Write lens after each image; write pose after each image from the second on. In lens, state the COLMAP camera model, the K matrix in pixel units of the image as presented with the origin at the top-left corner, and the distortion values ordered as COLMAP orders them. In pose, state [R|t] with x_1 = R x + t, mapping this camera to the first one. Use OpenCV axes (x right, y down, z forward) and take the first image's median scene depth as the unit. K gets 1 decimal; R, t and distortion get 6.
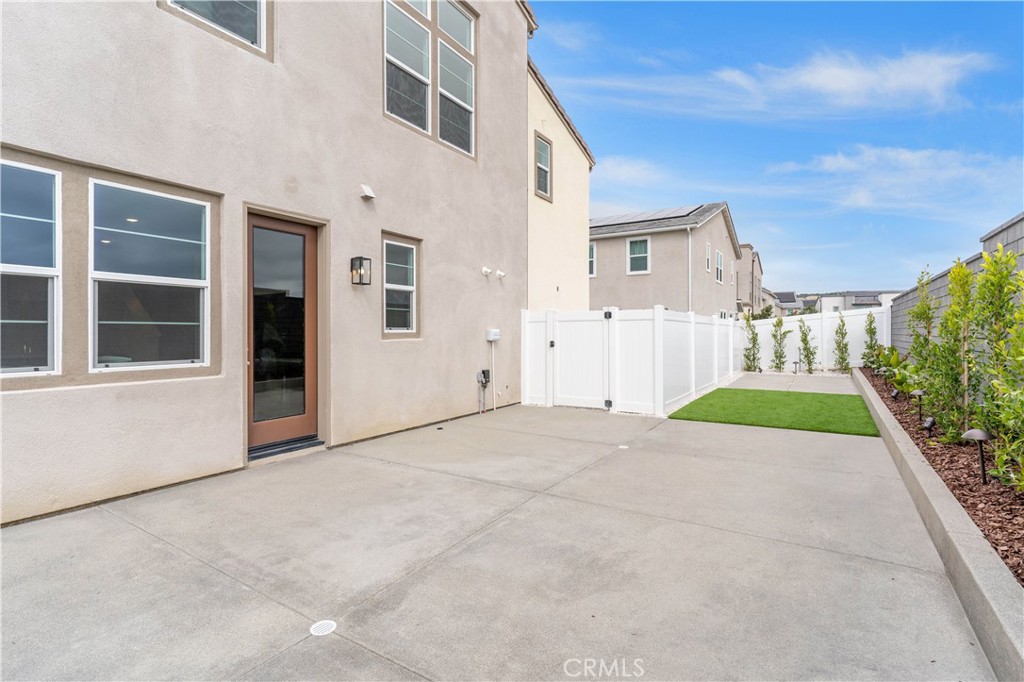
lens RADIAL K [[495.1, 0, 505.5], [0, 495.1, 337.3], [0, 0, 1]] dist [0.000643, 0.000064]
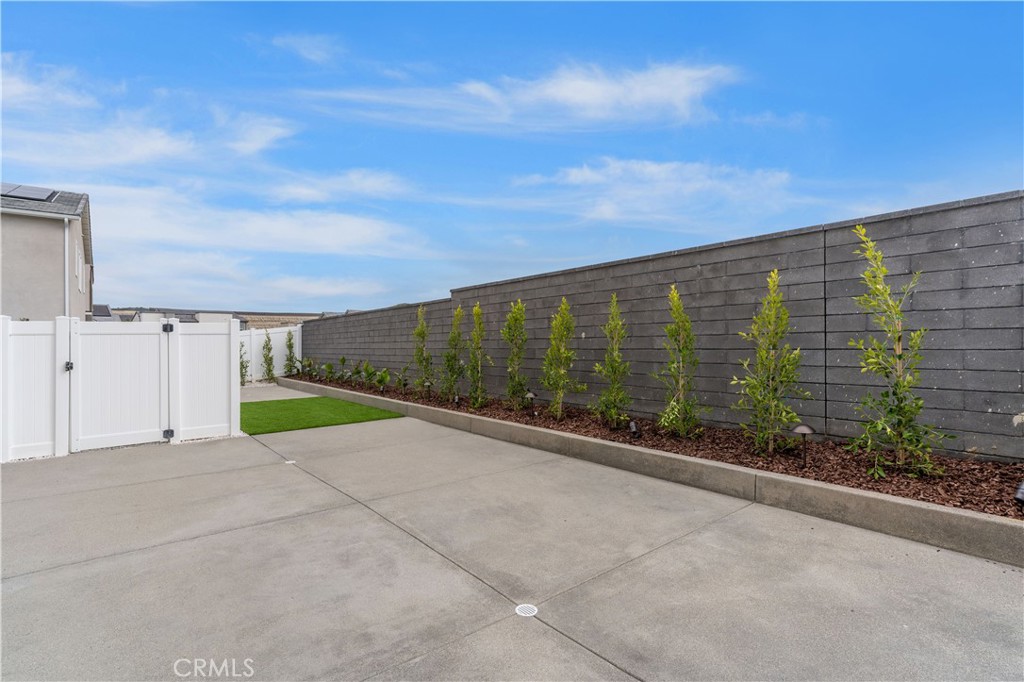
lens RADIAL K [[495.1, 0, 505.5], [0, 495.1, 337.3], [0, 0, 1]] dist [0.000643, 0.000064]
pose [[0.312332, 0.010054, 0.949920, -0.825476], [0.021674, 0.999608, -0.017706, -0.003074], [-0.949726, 0.026118, 0.311991, 0.391091]]
